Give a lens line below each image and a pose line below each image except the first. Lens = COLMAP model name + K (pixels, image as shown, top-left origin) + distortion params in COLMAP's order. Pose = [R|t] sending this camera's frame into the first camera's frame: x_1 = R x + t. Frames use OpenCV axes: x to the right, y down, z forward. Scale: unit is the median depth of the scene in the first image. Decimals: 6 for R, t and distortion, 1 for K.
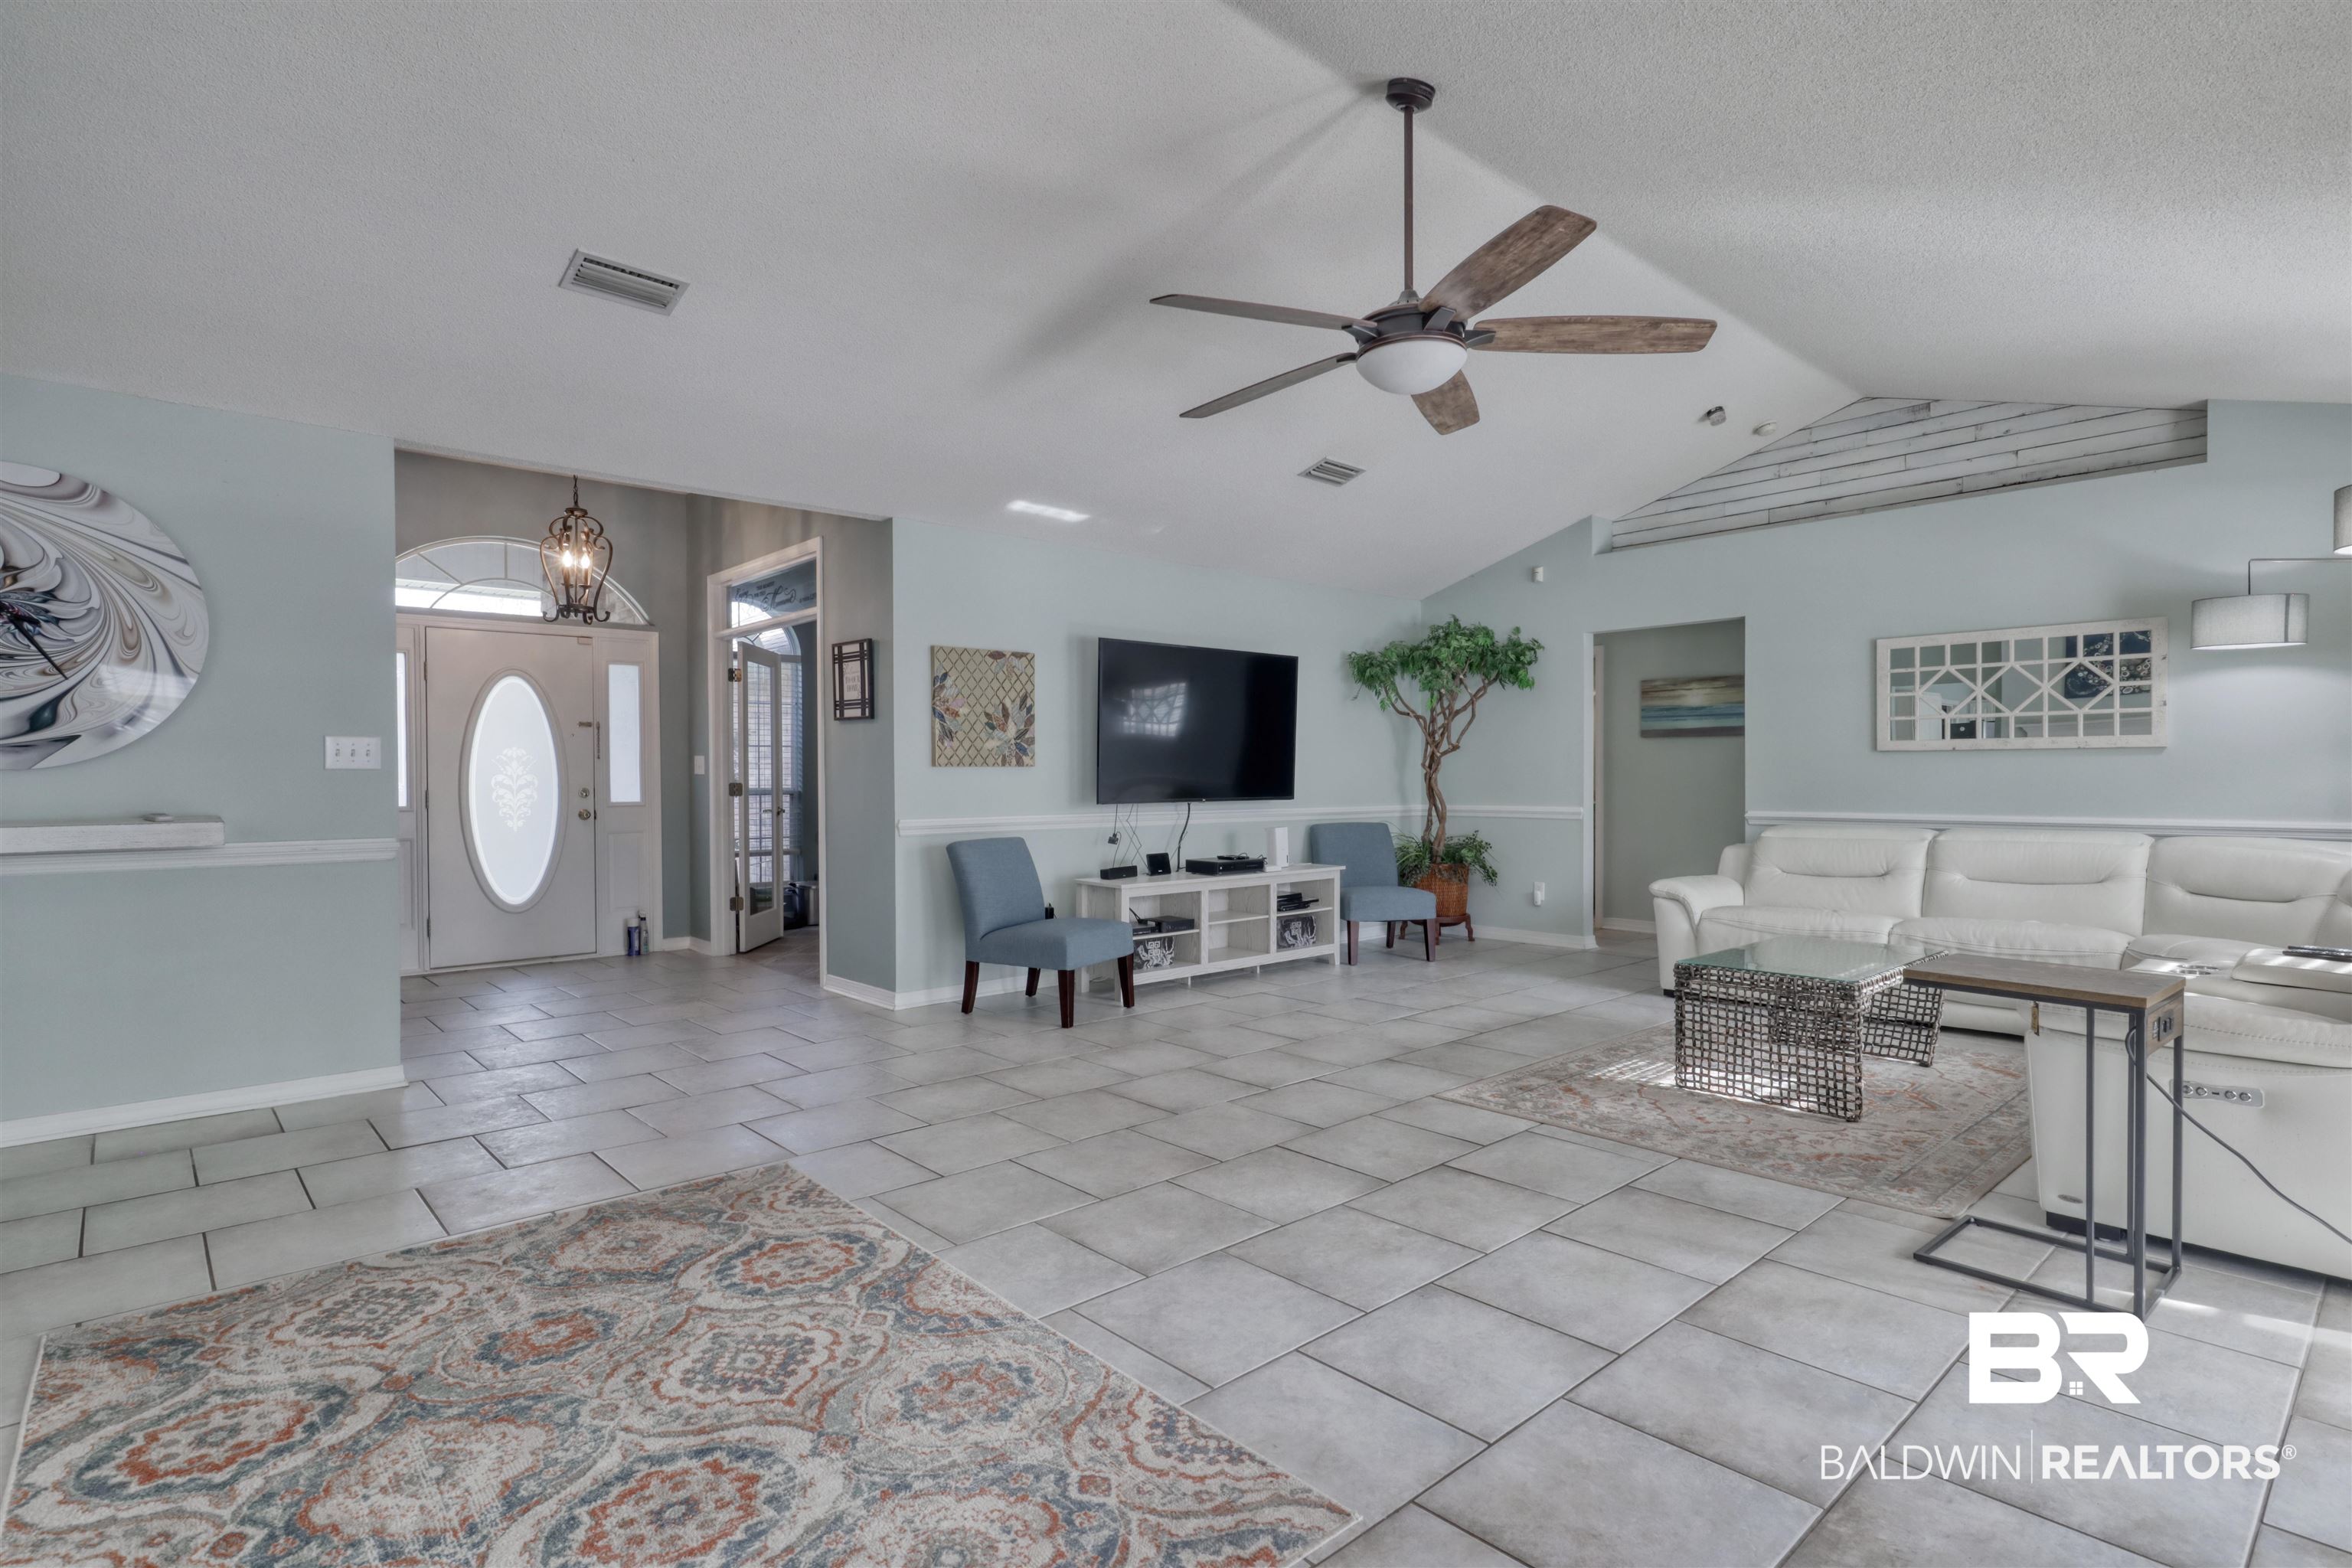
lens RADIAL K [[1156.9, 0, 1183.5], [0, 1156.9, 781.0], [0, 0, 1]] dist [-0.001824, -0.001390]
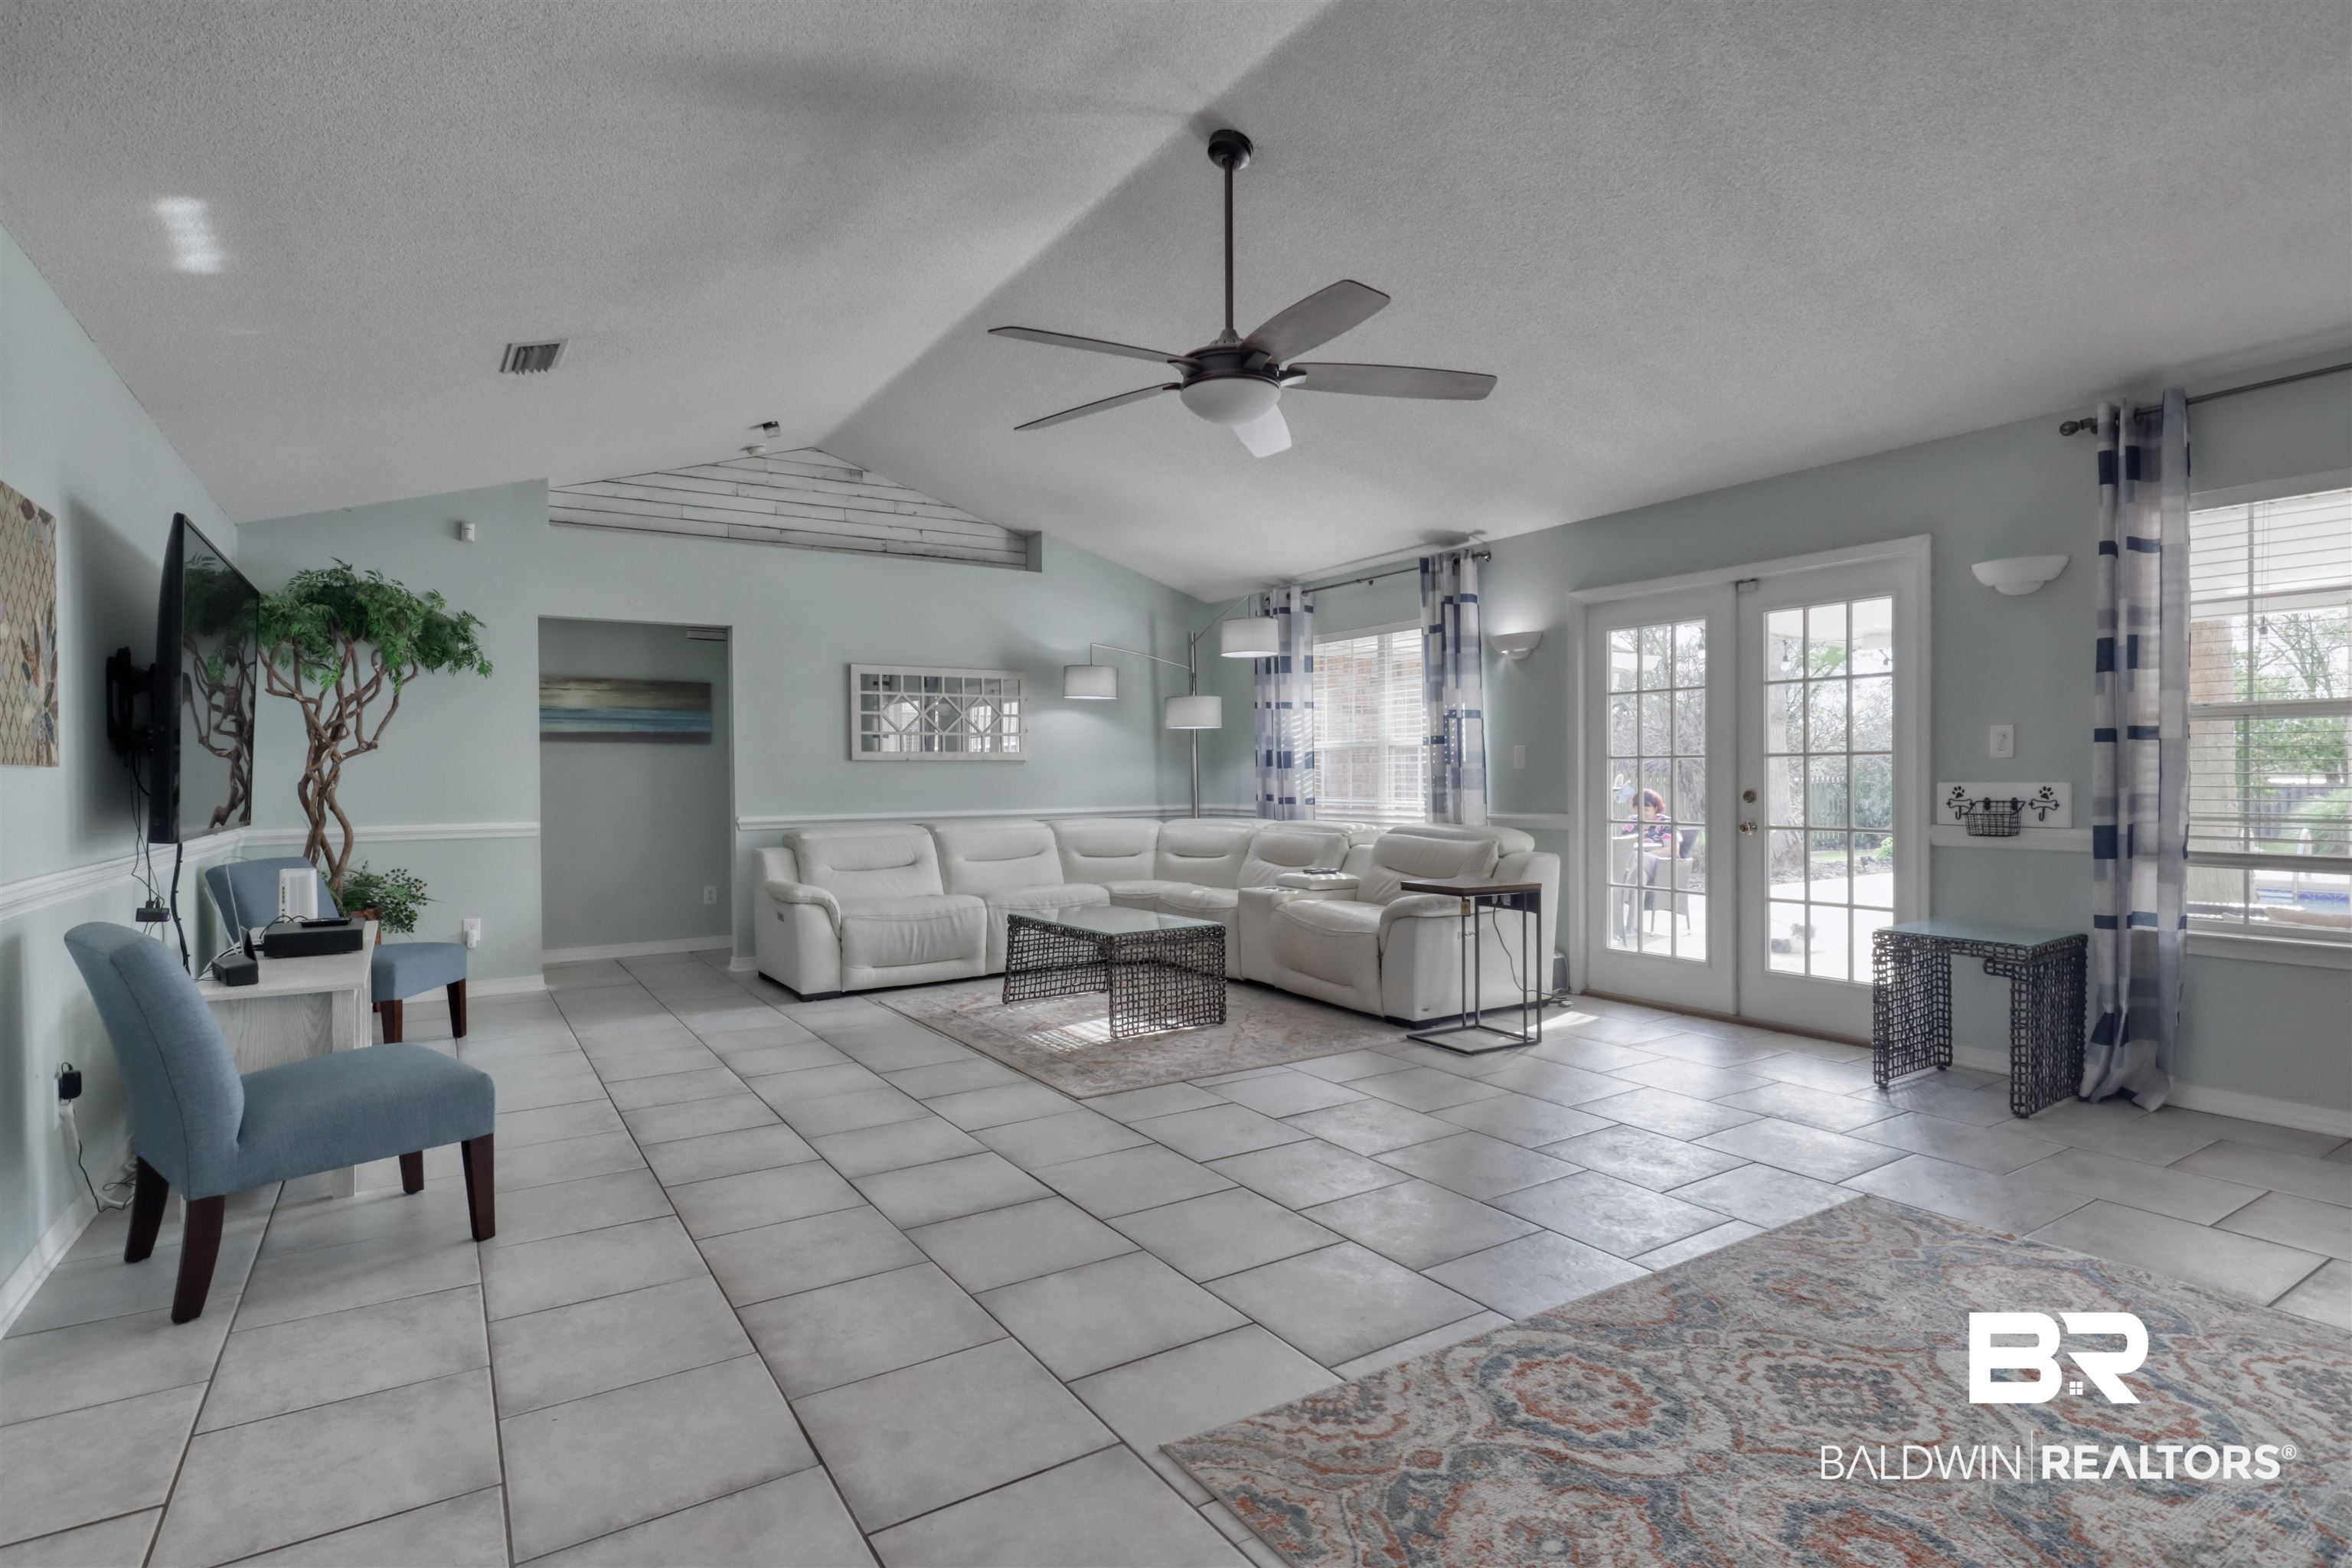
lens RADIAL K [[1156.9, 0, 1183.5], [0, 1156.9, 781.0], [0, 0, 1]] dist [-0.001824, -0.001390]
pose [[0.174627, -0.001751, 0.984633, -0.880053], [0.014346, 0.999897, -0.000766, 0.000502], [-0.984530, 0.014259, 0.174634, 0.860099]]
